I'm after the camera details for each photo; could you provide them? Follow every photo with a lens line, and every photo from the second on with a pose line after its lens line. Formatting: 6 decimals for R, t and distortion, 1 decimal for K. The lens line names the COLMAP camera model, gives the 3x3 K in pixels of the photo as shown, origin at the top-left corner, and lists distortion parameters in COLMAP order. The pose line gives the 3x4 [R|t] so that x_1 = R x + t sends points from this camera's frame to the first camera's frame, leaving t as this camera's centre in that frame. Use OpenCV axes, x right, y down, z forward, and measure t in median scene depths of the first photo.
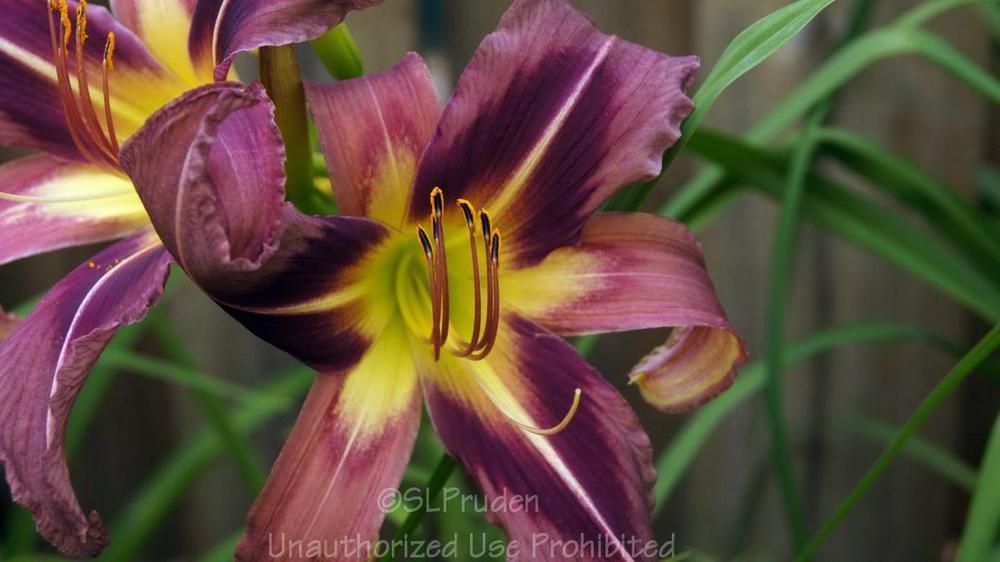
lens RADIAL K [[2044.2, 0, 497.8], [0, 2044.2, 278.4], [0, 0, 1]] dist [-0.063549, 0.000000]
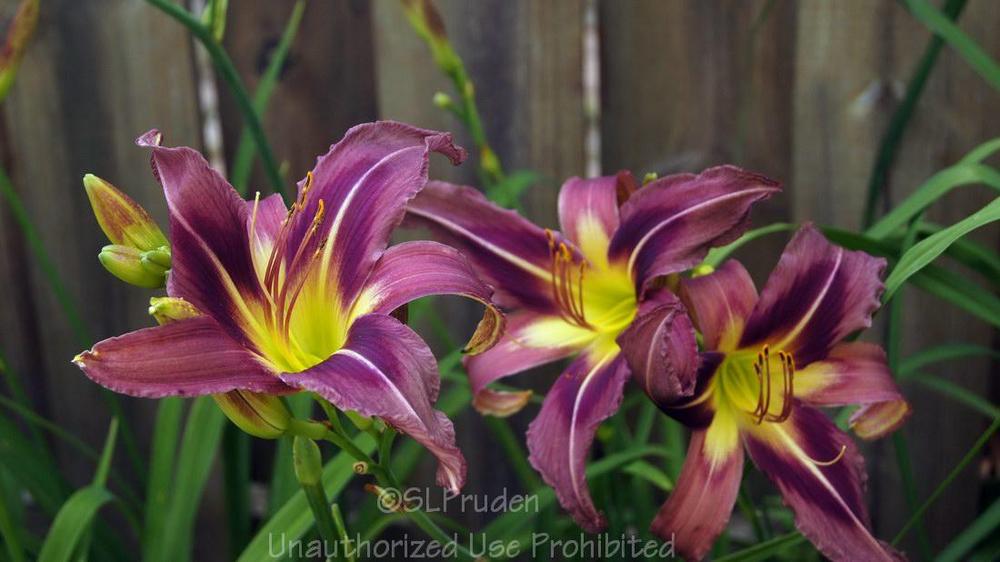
lens RADIAL K [[2044.2, 0, 501.5], [0, 2044.2, 283.8], [0, 0, 1]] dist [-0.063549, 0.000000]
pose [[0.999545, -0.029740, -0.005038, -0.257407], [0.029970, 0.998083, 0.054146, -0.204094], [0.003418, -0.054272, 0.998520, -0.923181]]
